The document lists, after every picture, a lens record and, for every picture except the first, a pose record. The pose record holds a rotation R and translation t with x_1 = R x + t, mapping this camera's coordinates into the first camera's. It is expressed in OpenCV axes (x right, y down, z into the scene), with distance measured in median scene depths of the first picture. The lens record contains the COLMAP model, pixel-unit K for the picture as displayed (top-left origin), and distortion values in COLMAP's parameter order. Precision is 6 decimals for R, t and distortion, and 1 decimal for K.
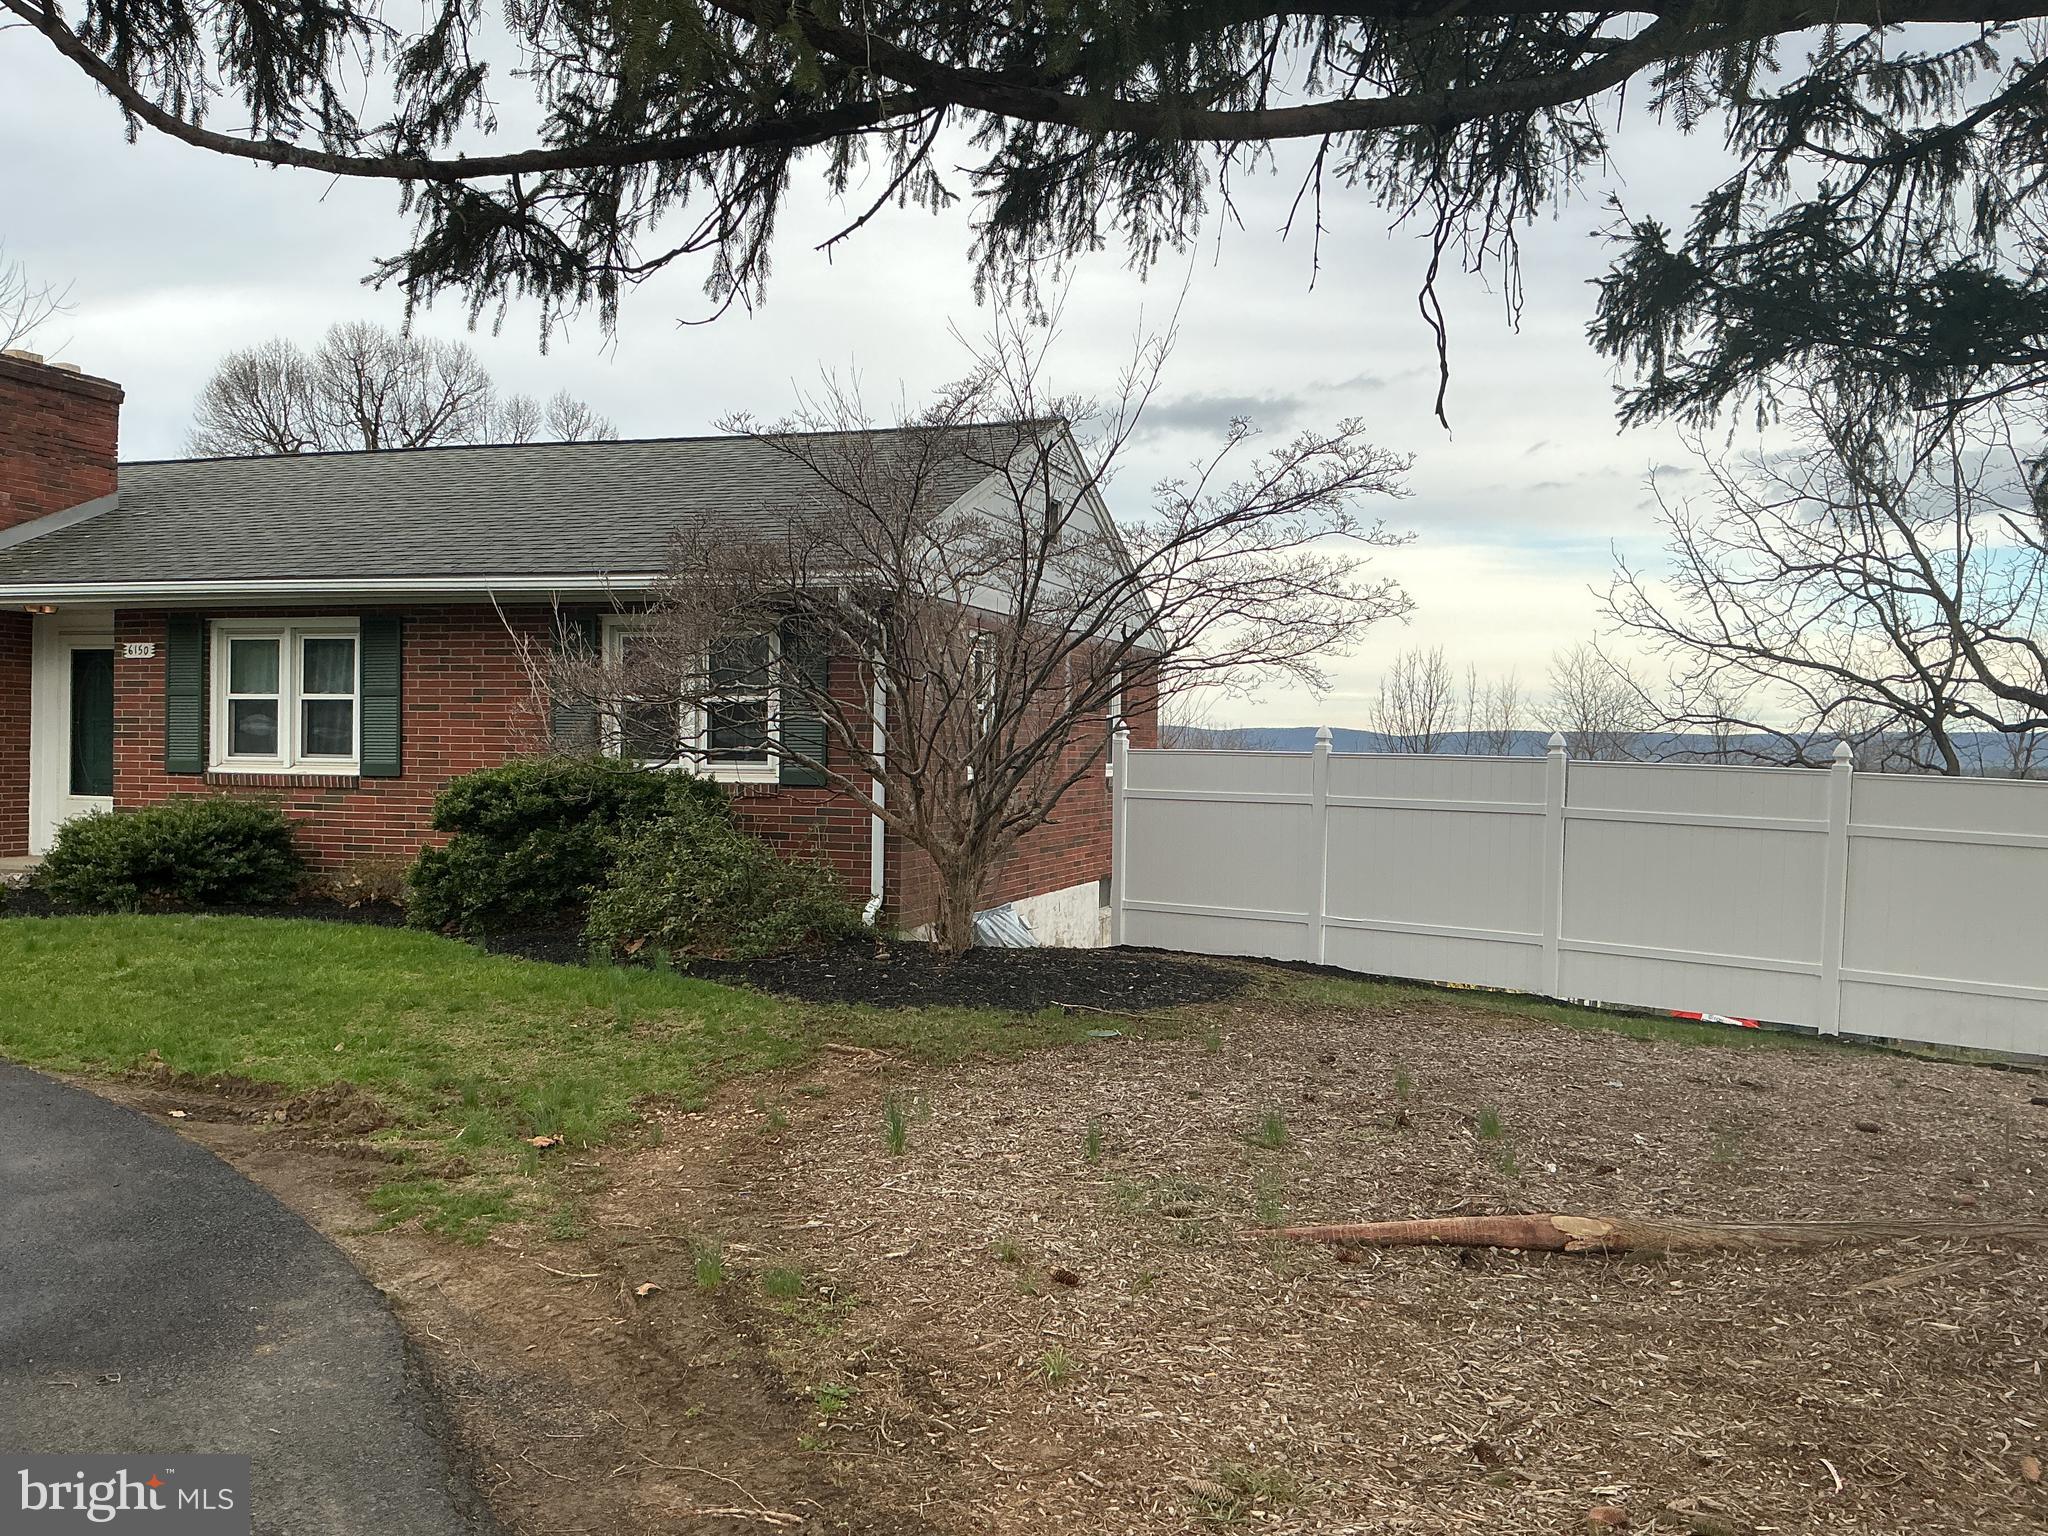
lens RADIAL K [[1726.3, 0, 1040.1], [0, 1726.3, 766.8], [0, 0, 1]] dist [0.099724, -0.171073]
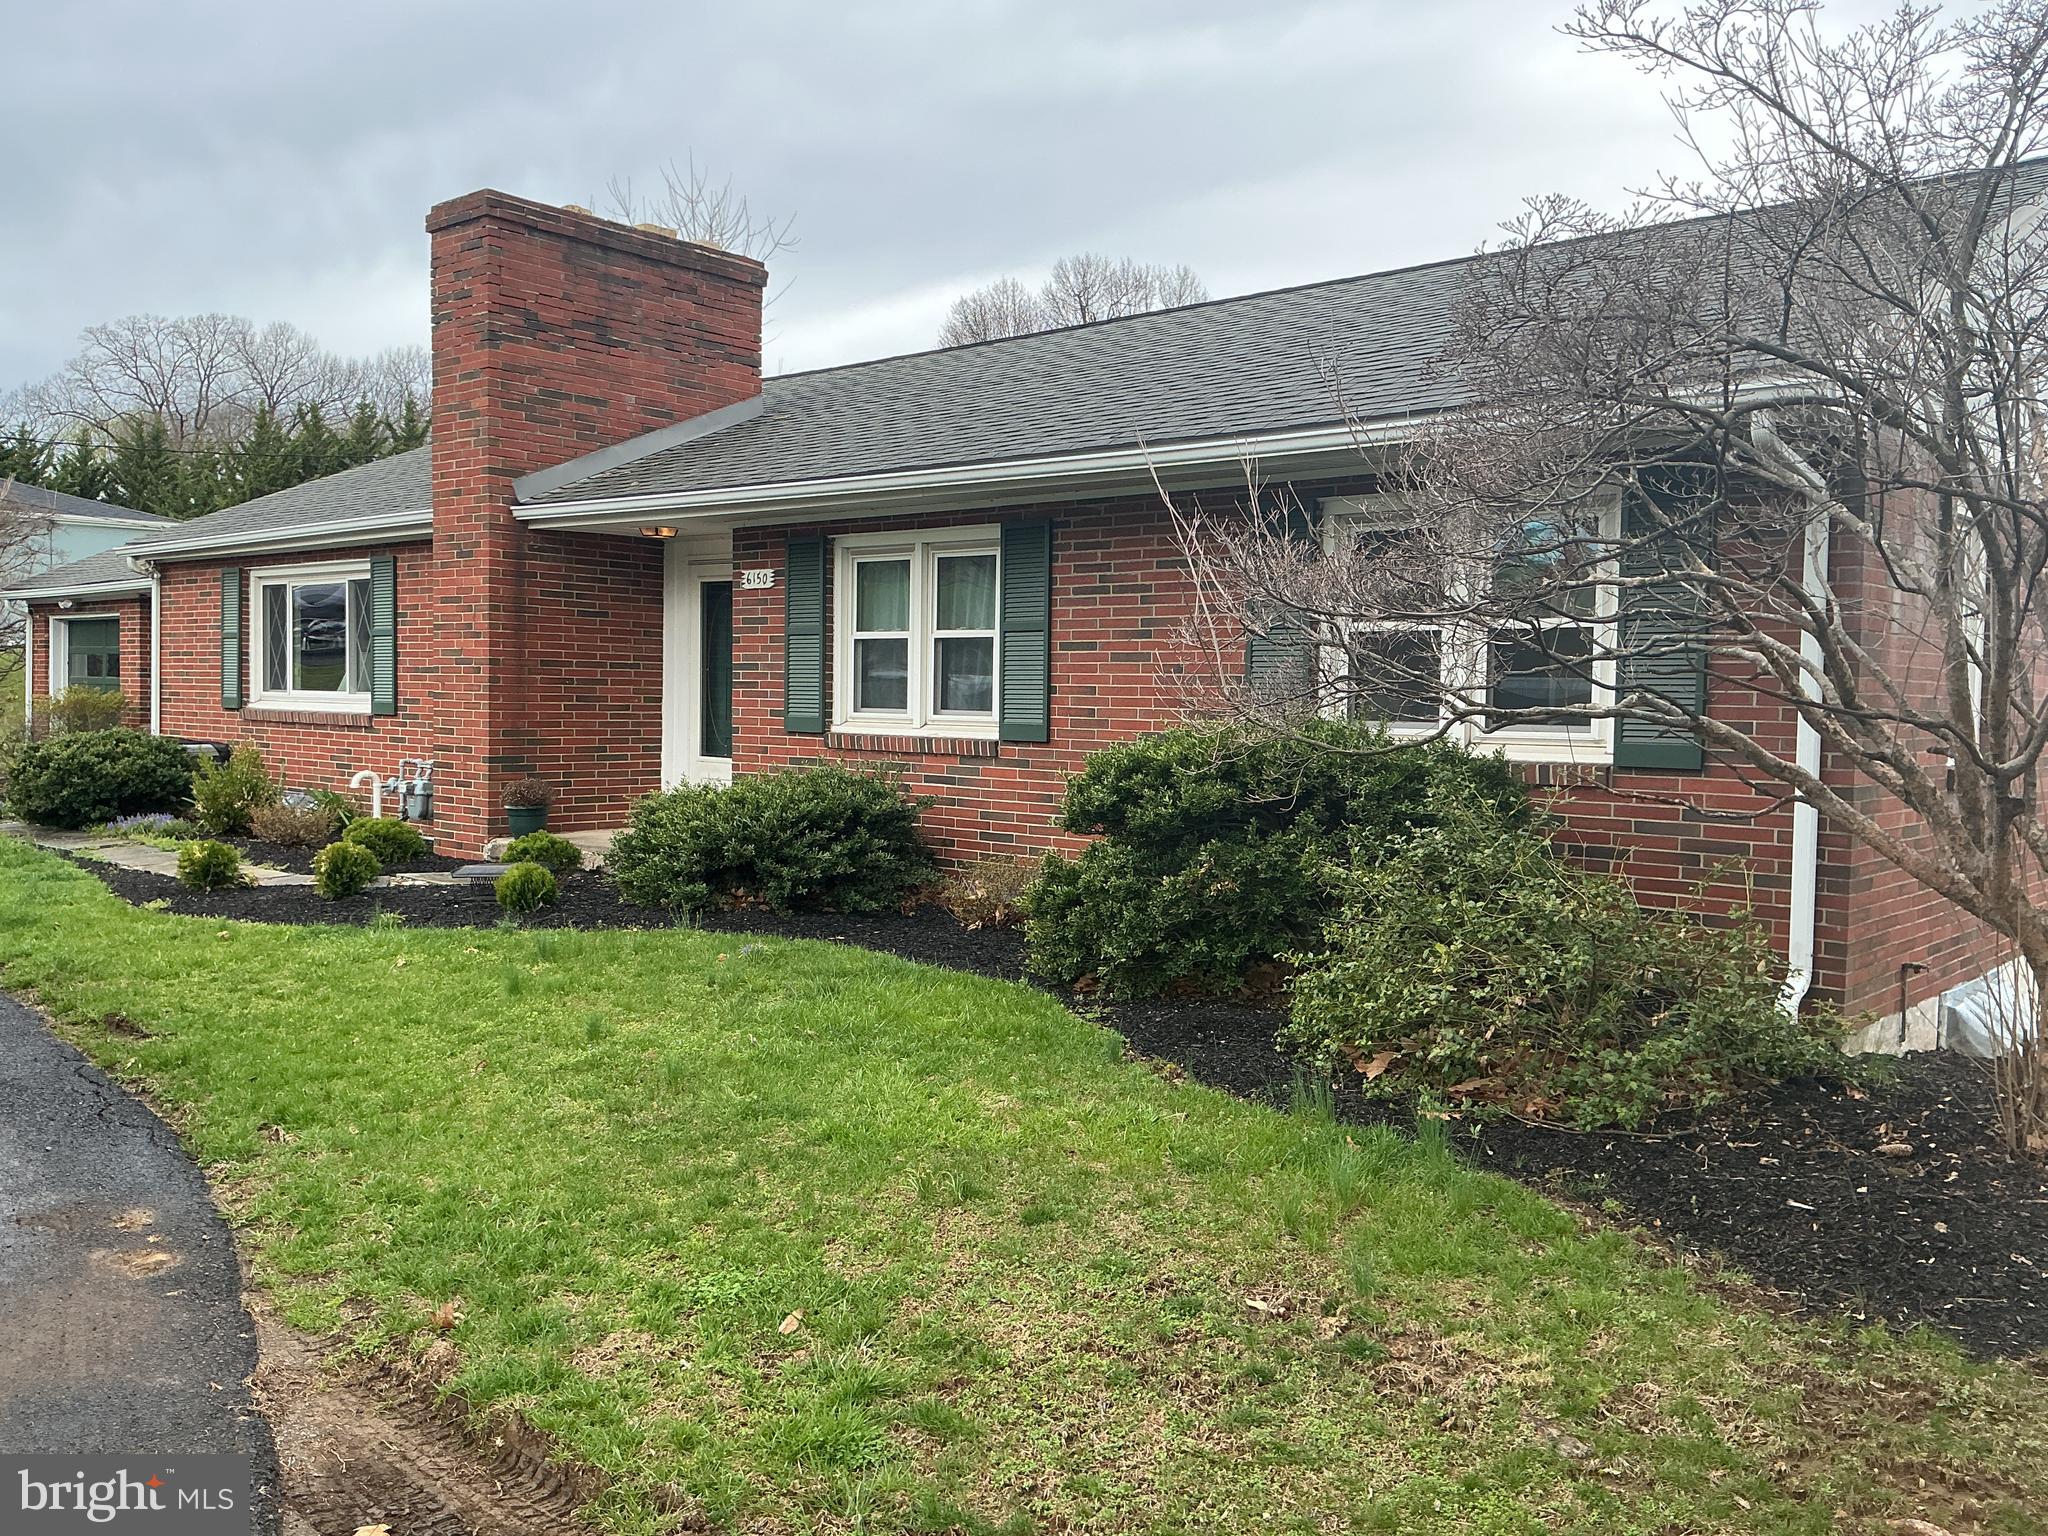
lens RADIAL K [[1726.3, 0, 1025.0], [0, 1726.3, 772.1], [0, 0, 1]] dist [0.099724, -0.171073]
pose [[0.914472, 0.020115, -0.404149, -0.092387], [-0.007312, 0.999422, 0.033198, -0.006067], [0.404583, -0.027404, 0.914091, 0.368485]]
